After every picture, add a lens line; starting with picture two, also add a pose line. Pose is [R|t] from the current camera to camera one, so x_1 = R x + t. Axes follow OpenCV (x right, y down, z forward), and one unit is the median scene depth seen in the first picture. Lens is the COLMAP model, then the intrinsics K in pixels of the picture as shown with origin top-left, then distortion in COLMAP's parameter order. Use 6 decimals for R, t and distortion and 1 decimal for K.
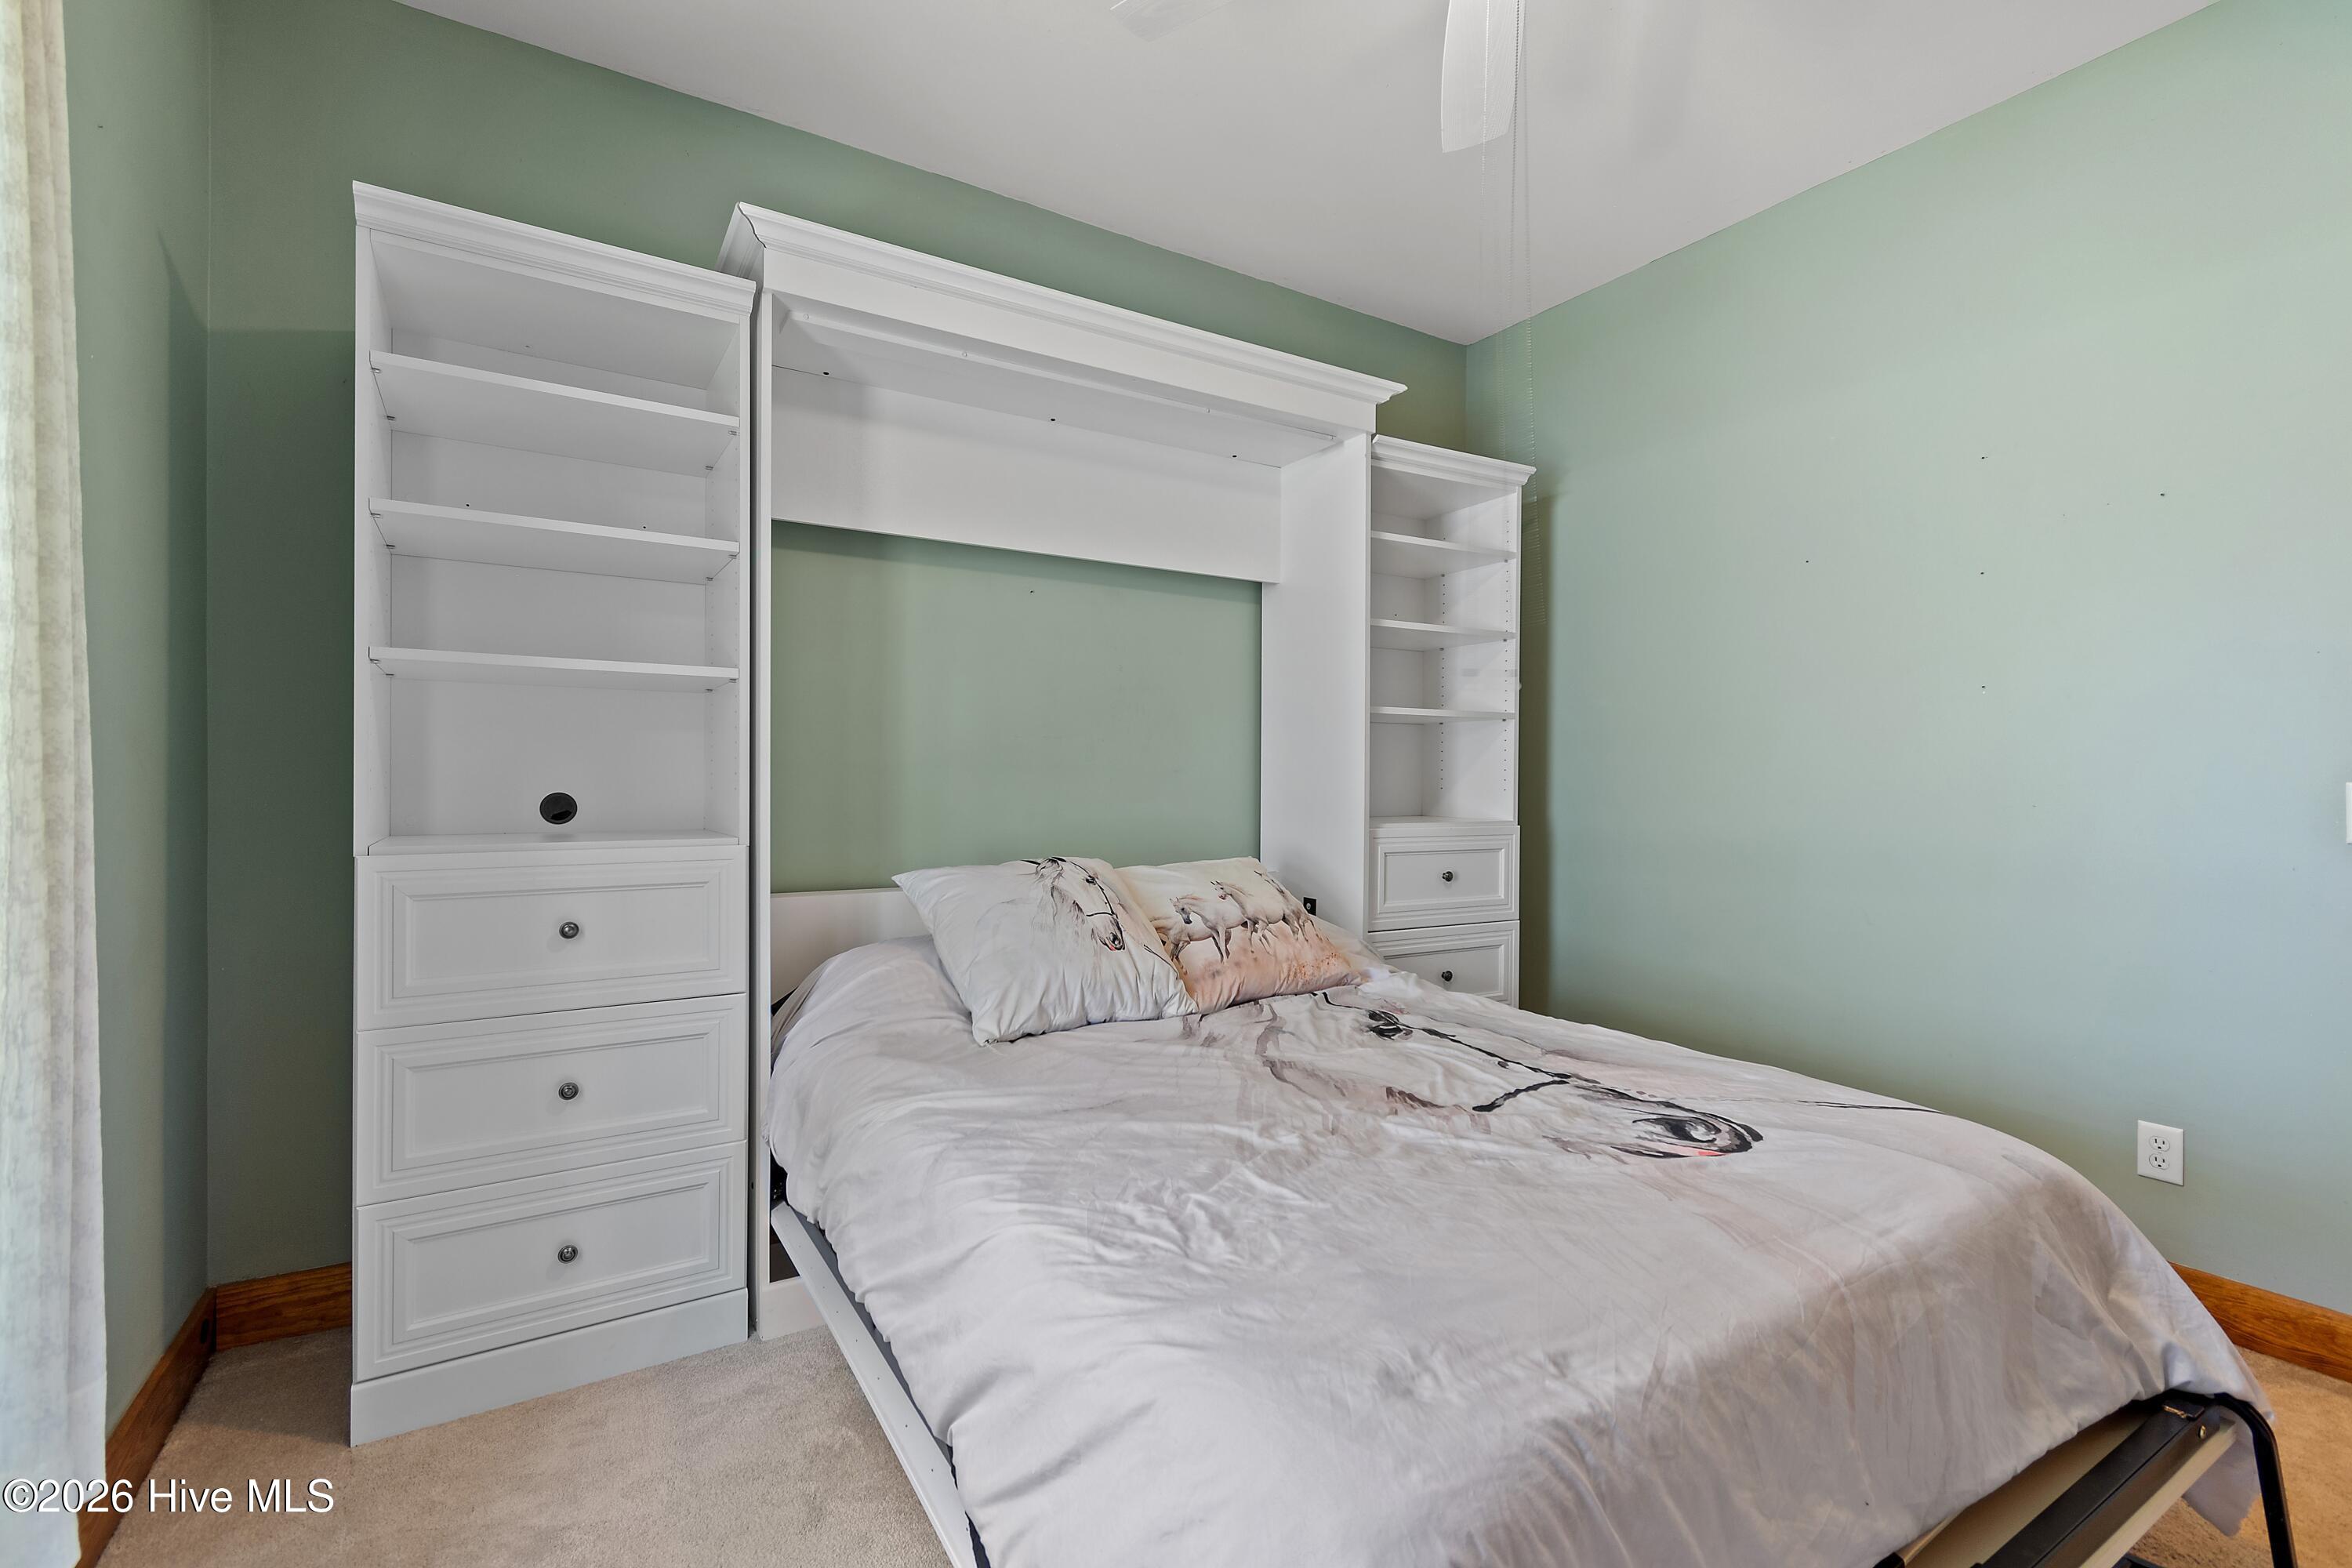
lens RADIAL K [[1032.3, 0, 1172.0], [0, 1032.3, 782.4], [0, 0, 1]] dist [0.002475, -0.000406]
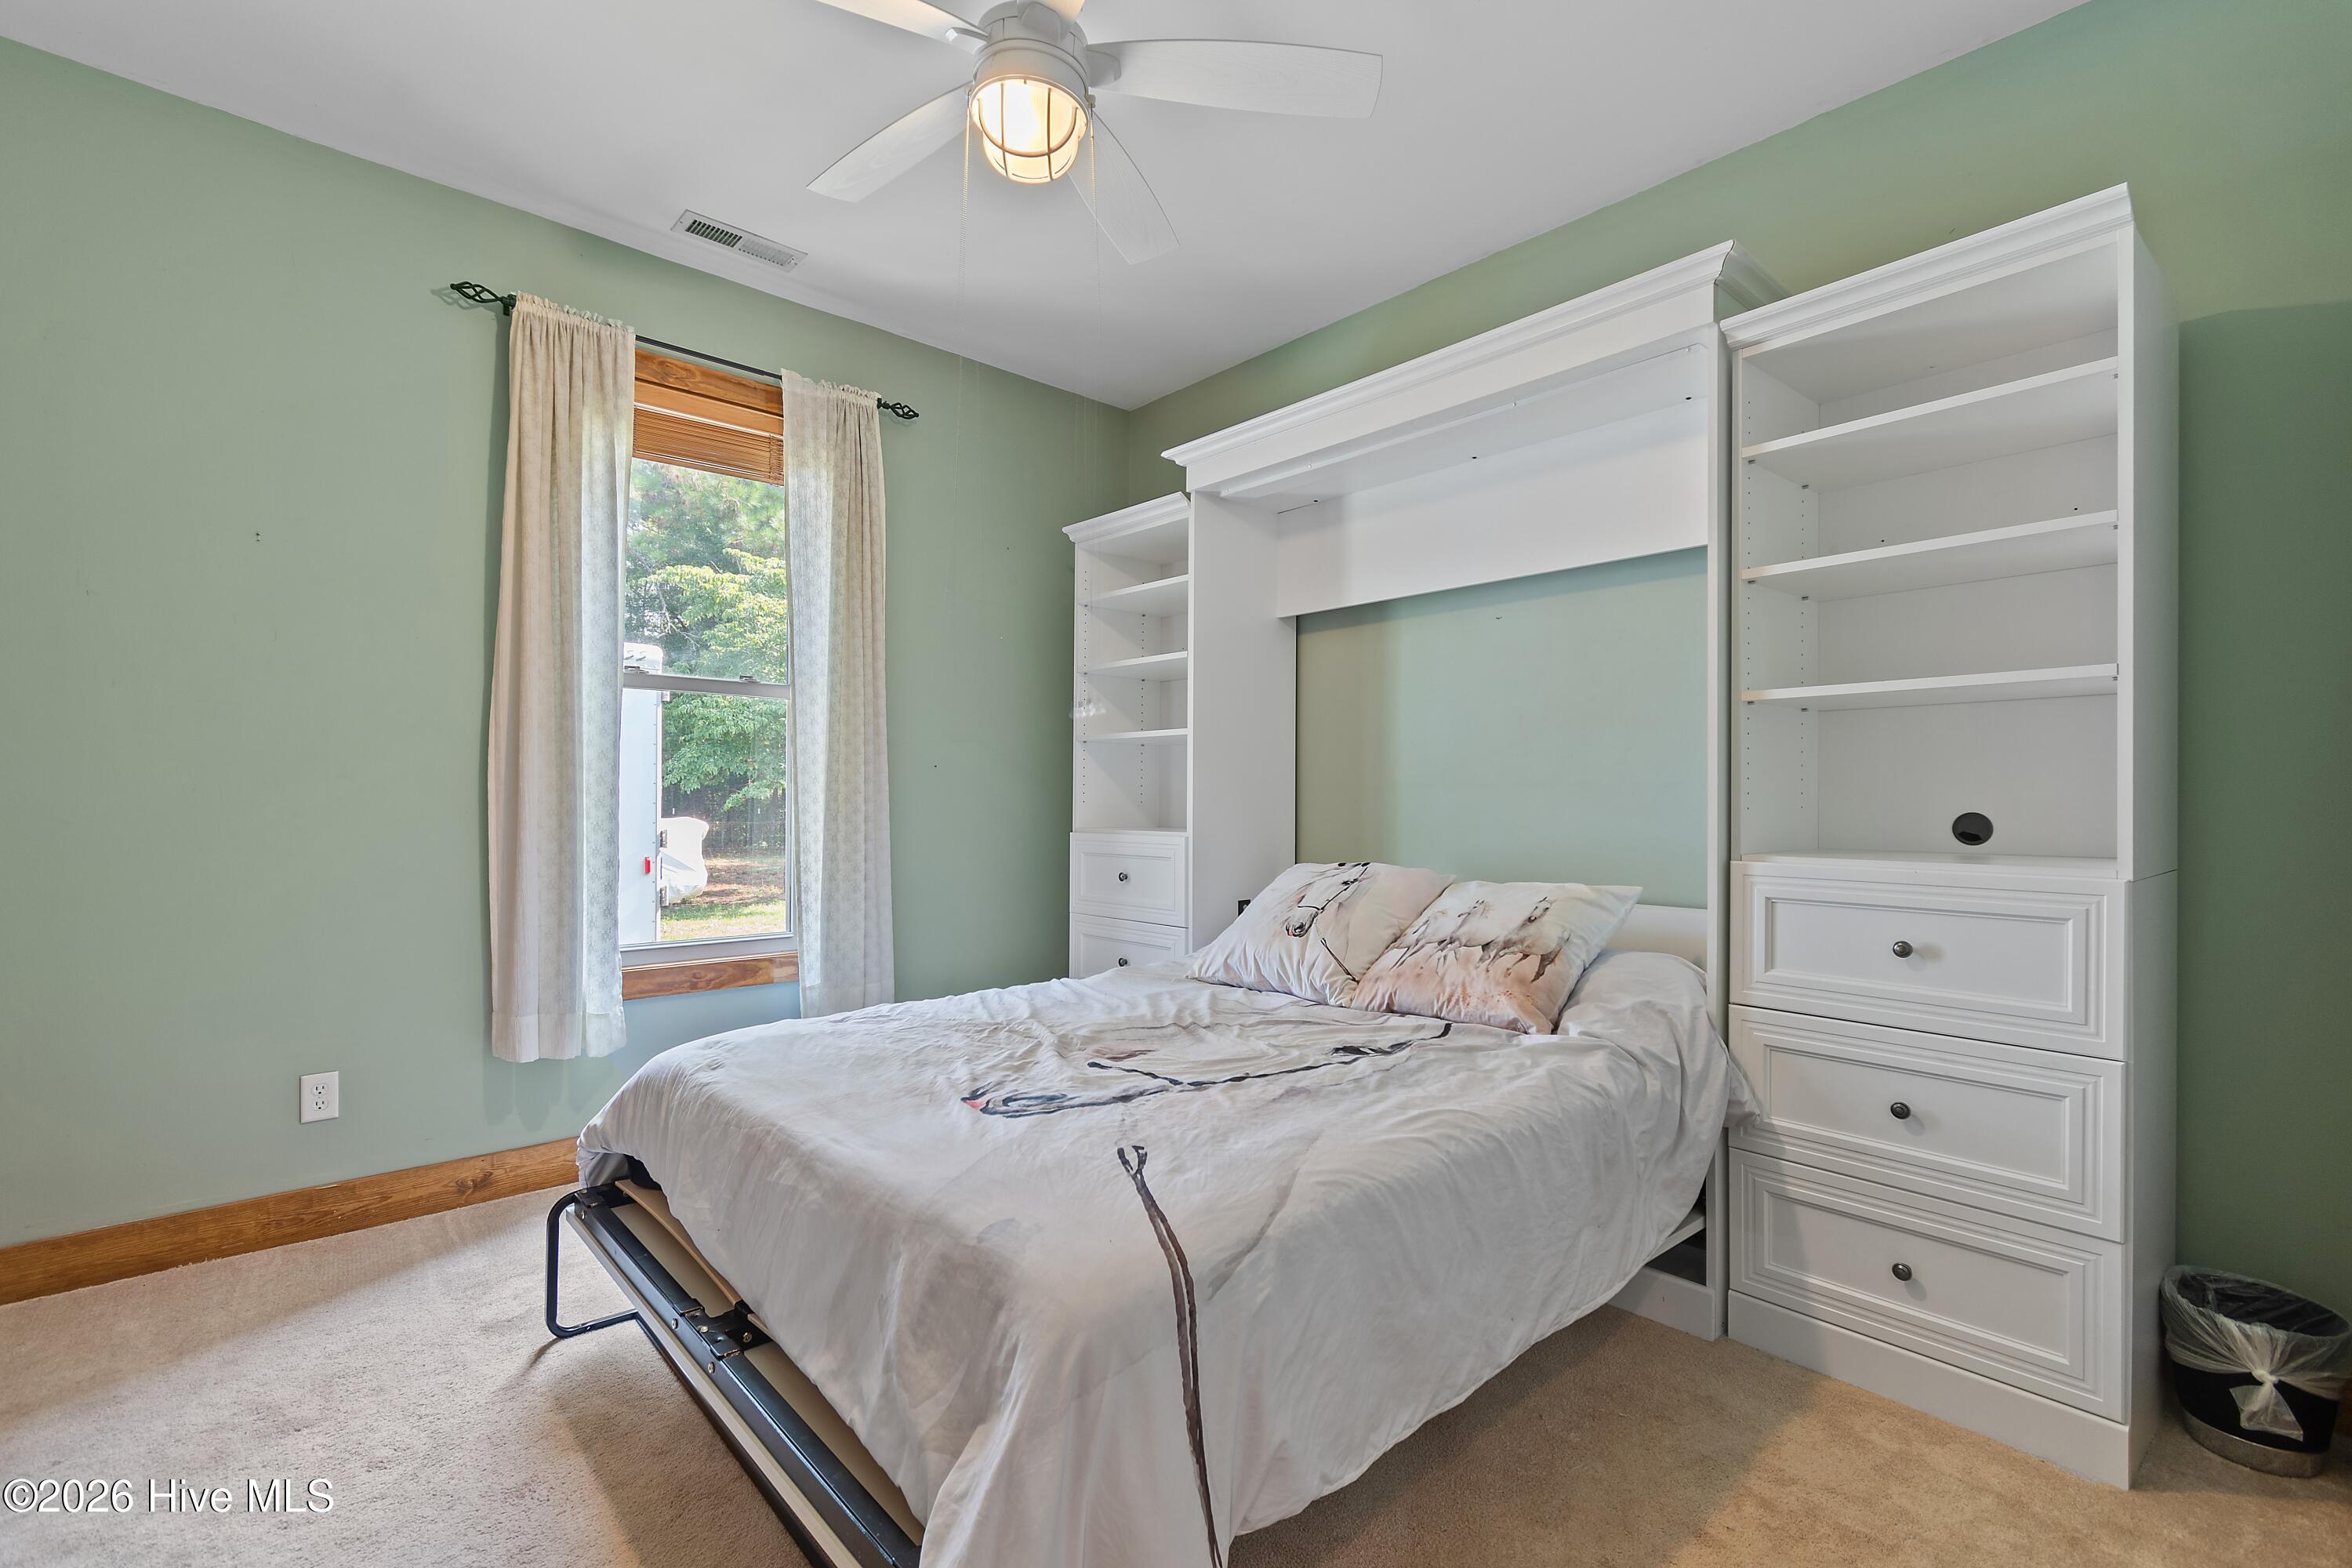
lens RADIAL K [[1032.3, 0, 1172.0], [0, 1032.3, 782.4], [0, 0, 1]] dist [0.002475, -0.000406]
pose [[0.184336, -0.021625, -0.982625, 1.001409], [-0.007211, 0.999701, -0.023353, 0.012080], [0.982837, 0.011390, 0.184125, 0.580389]]
